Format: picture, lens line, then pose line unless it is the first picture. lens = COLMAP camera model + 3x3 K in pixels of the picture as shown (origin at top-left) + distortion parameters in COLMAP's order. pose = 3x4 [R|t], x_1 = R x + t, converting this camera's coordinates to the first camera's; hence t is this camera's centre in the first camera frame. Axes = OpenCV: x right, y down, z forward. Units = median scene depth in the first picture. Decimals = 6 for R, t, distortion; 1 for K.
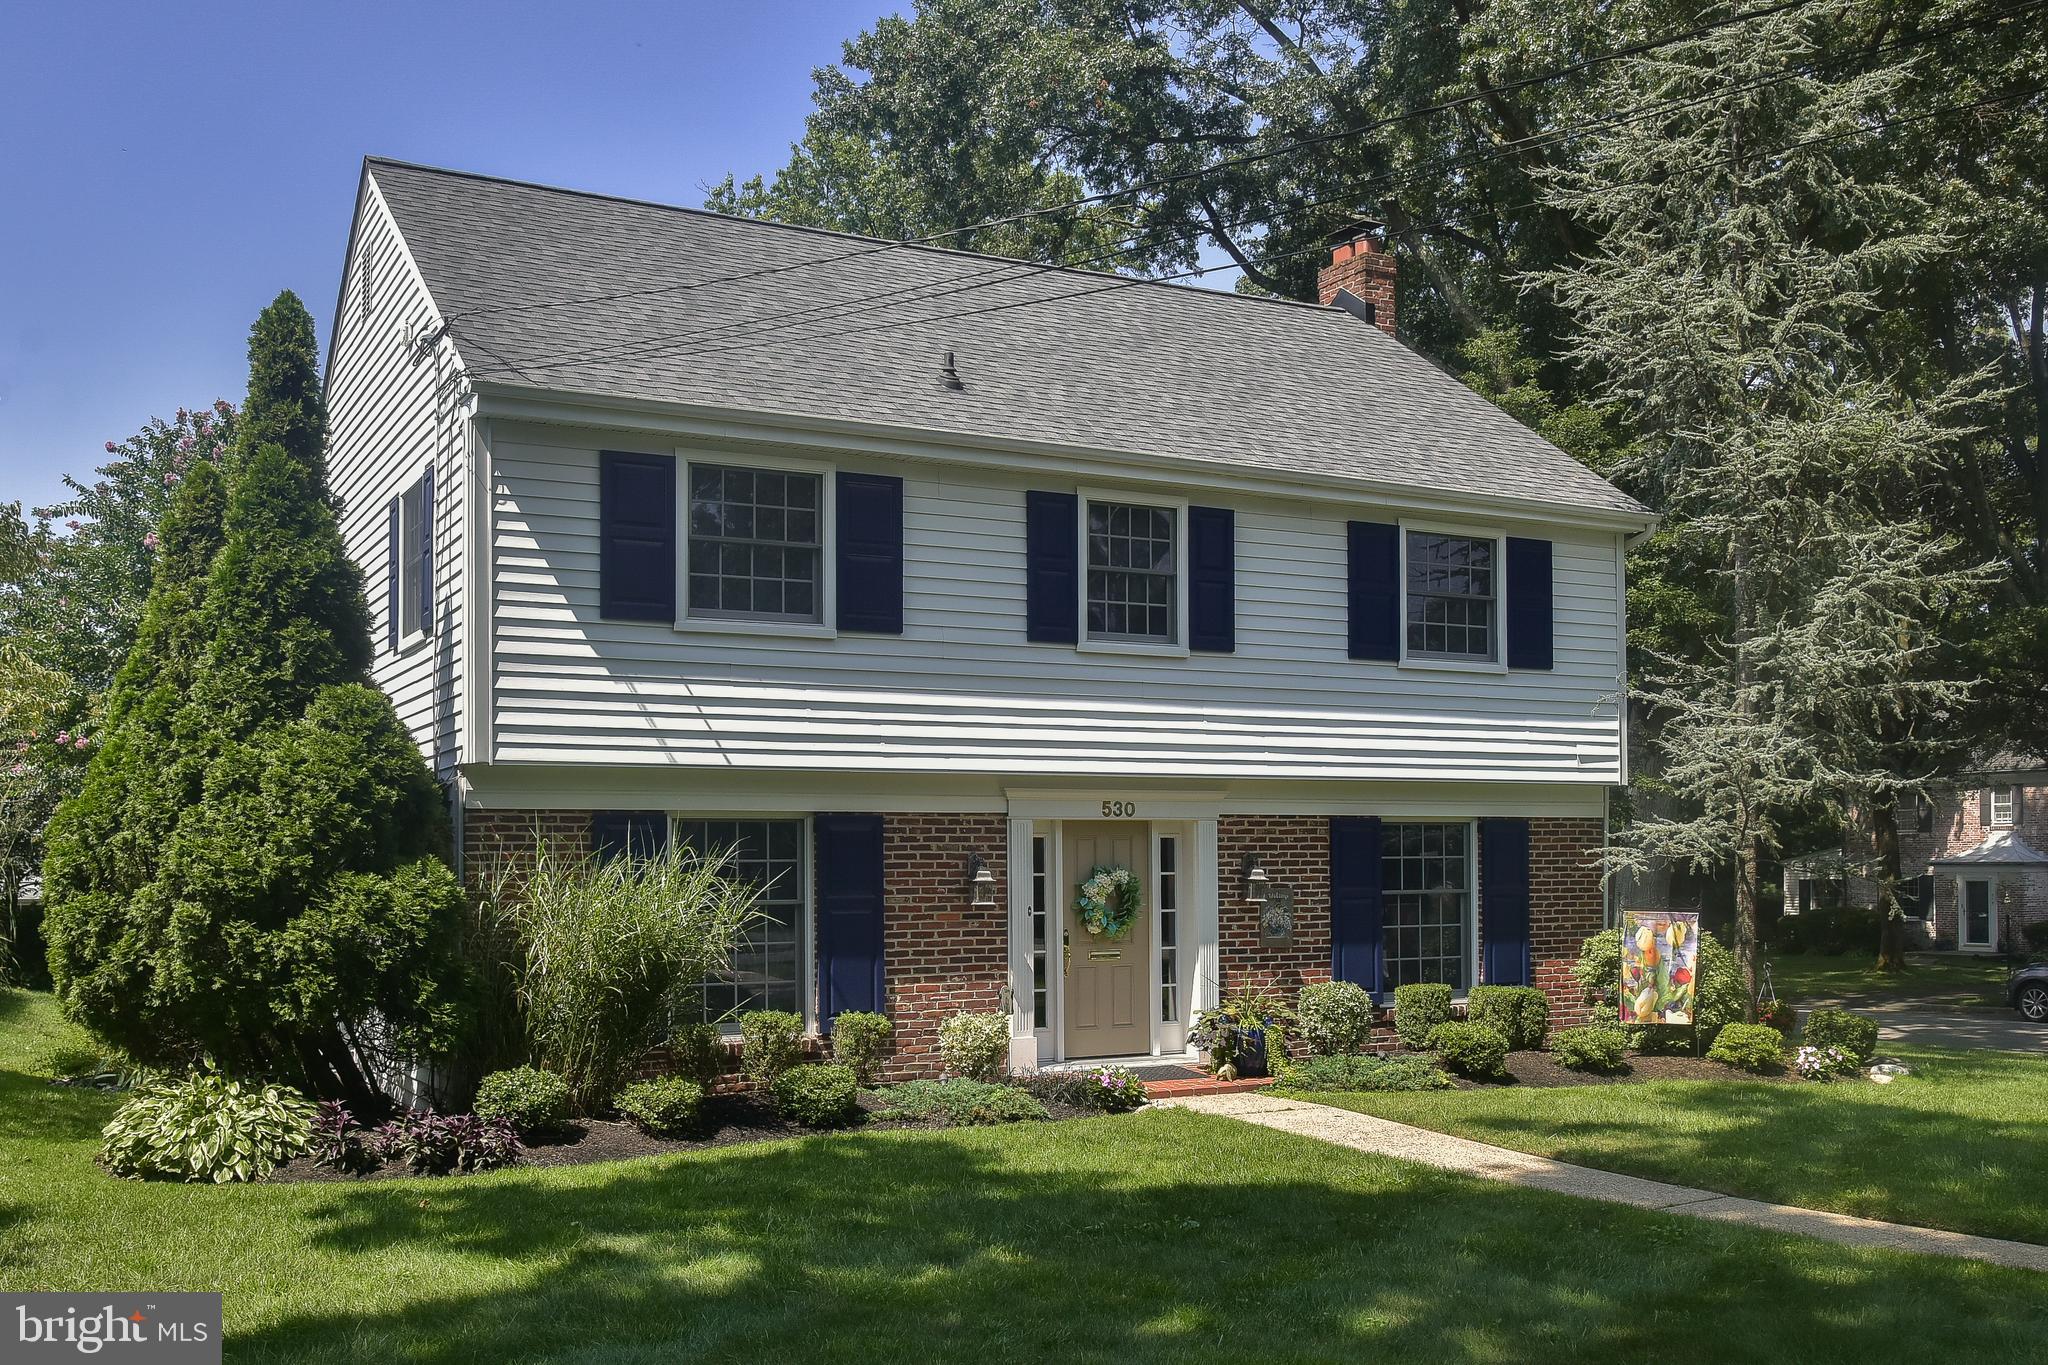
lens RADIAL K [[1936.6, 0, 1023.5], [0, 1936.6, 850.6], [0, 0, 1]] dist [-0.015849, 0.004875]
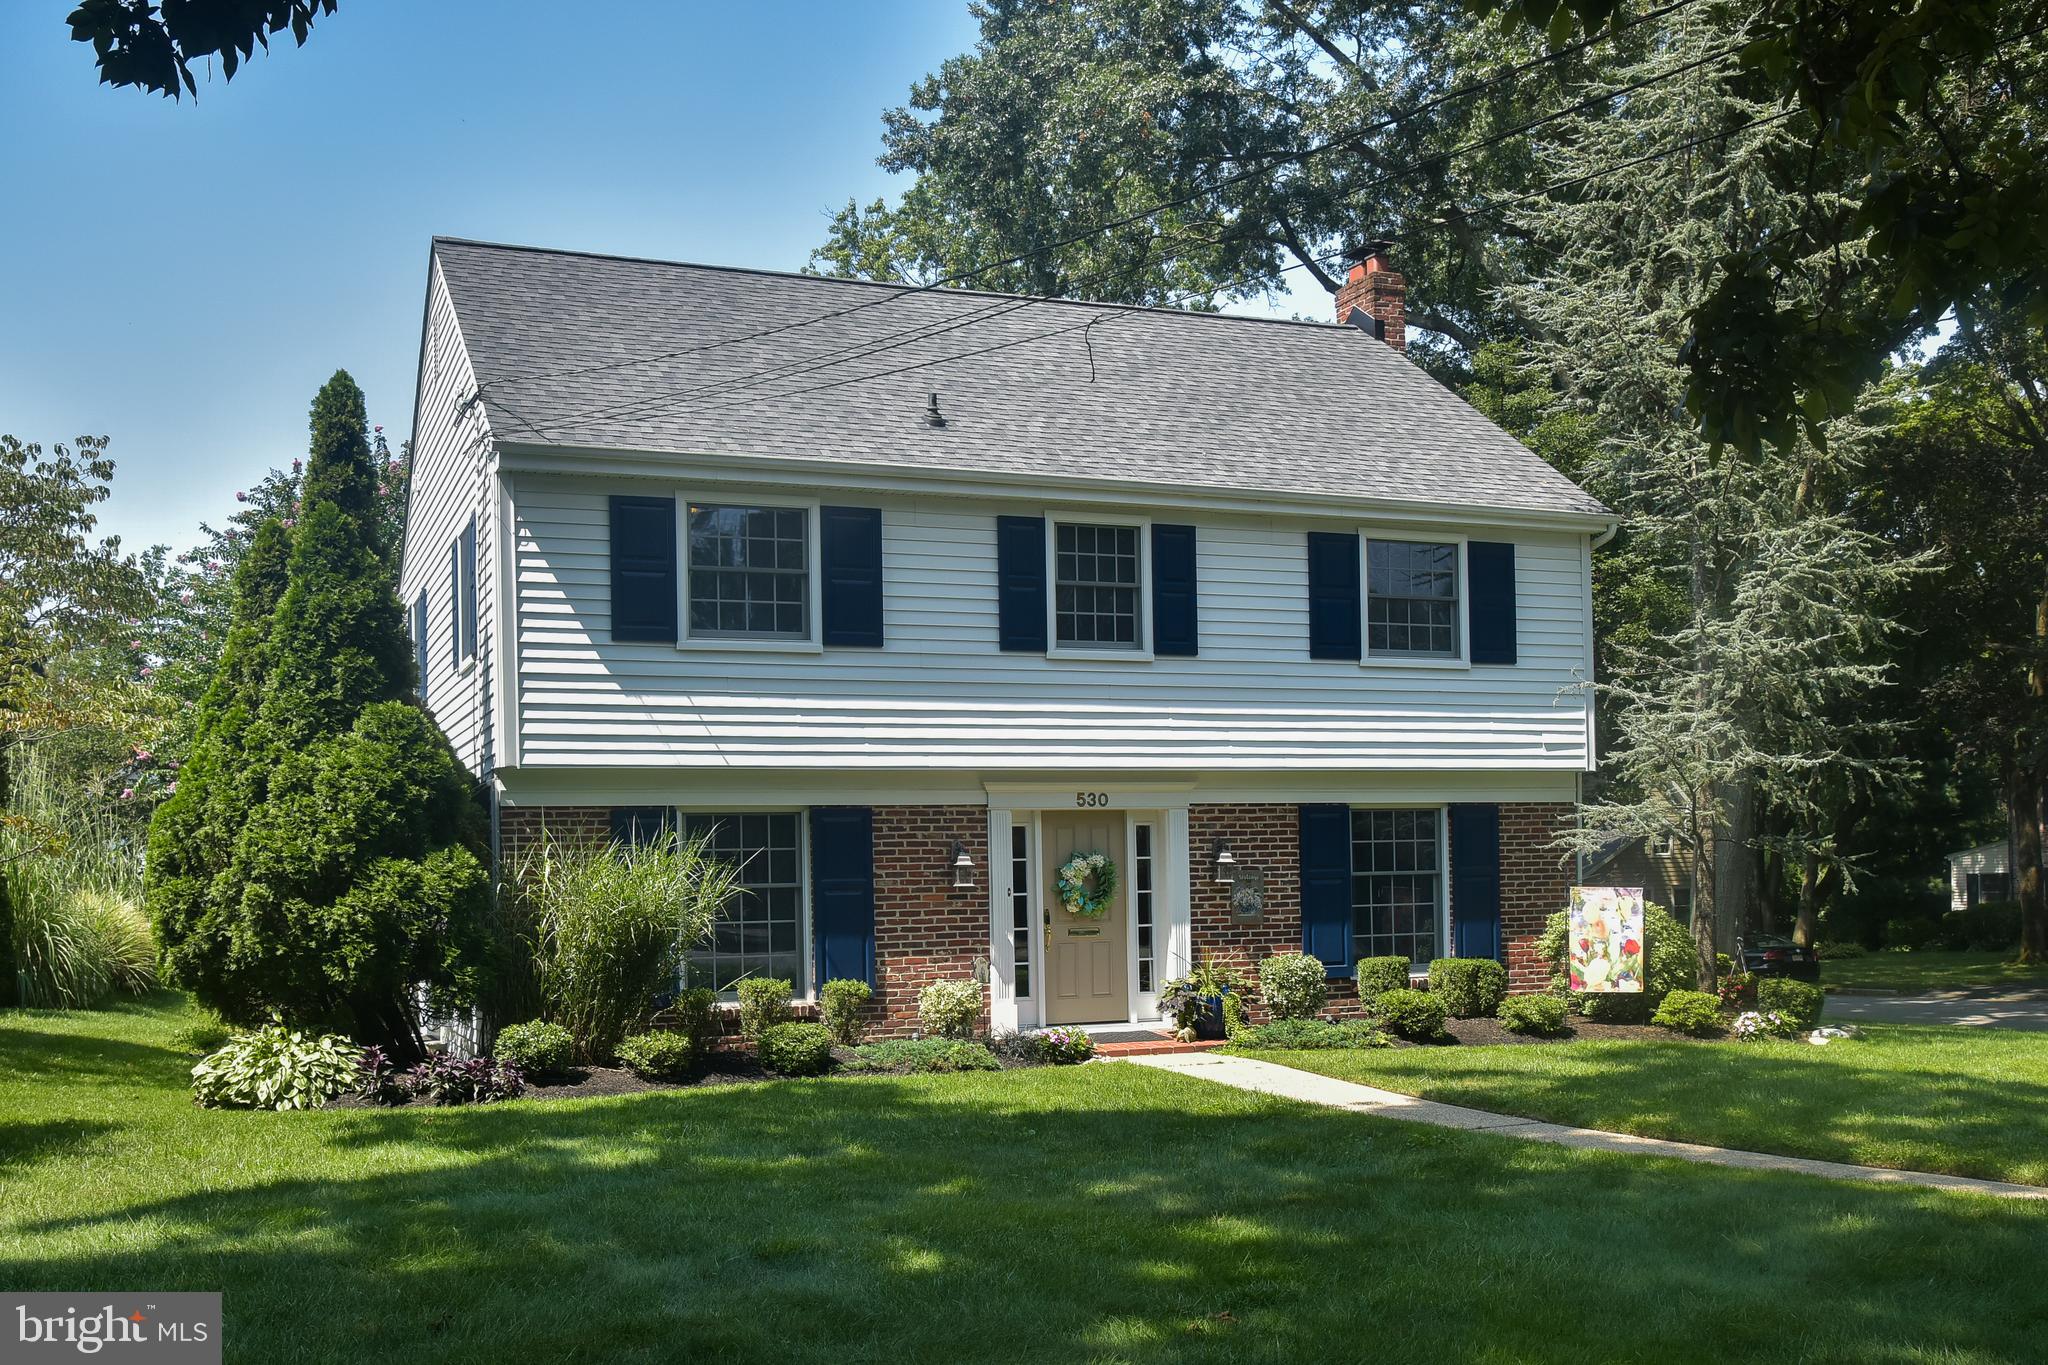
lens RADIAL K [[1988.7, 0, 1016.2], [0, 1988.7, 891.0], [0, 0, 1]] dist [-0.008234, 0.010327]
pose [[0.994329, -0.012409, -0.105621, 0.134209], [0.013867, 0.999818, 0.013084, 0.016382], [0.105439, -0.014475, 0.994320, -0.148533]]
